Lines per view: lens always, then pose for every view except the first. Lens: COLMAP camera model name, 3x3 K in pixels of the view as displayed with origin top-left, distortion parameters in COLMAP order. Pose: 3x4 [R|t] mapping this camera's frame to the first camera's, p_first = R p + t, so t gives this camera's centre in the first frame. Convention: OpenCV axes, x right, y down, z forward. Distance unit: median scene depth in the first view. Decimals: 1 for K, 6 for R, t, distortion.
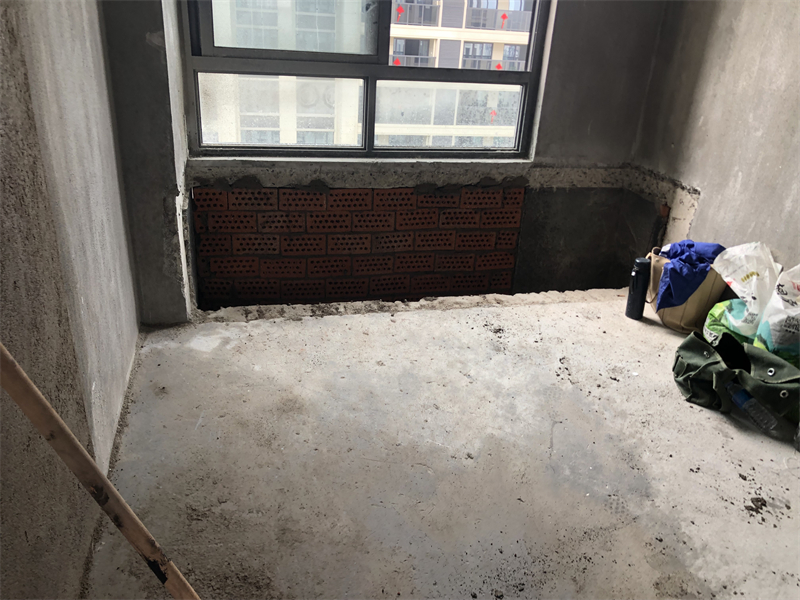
lens RADIAL K [[661.3, 0, 400.0], [0, 661.3, 300.0], [0, 0, 1]] dist [0.067521, -0.068054]
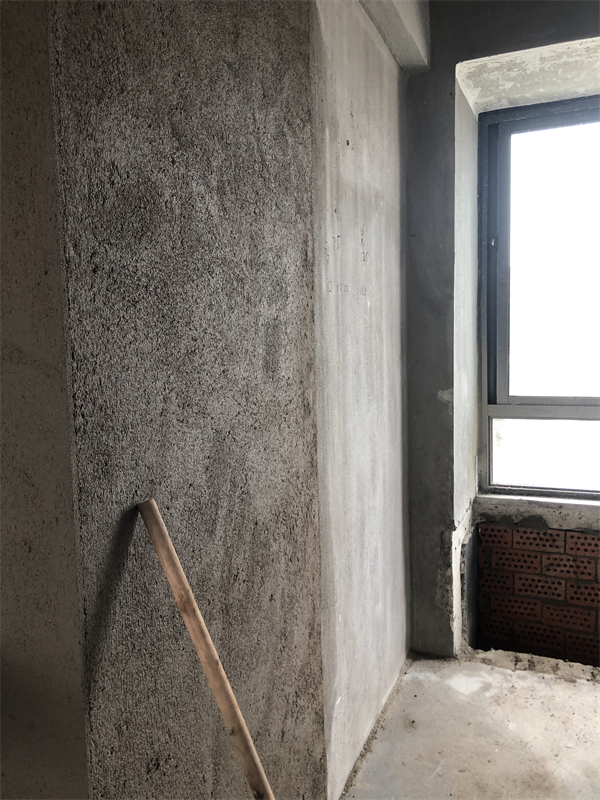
lens RADIAL K [[669.3, 0, 302.7], [0, 669.3, 392.3], [0, 0, 1]] dist [0.008031, 0.003177]
pose [[0.801254, -0.026521, -0.597736, 0.106198], [-0.176965, 0.943816, -0.279095, -0.020501], [0.571555, 0.329404, 0.751544, -0.016157]]
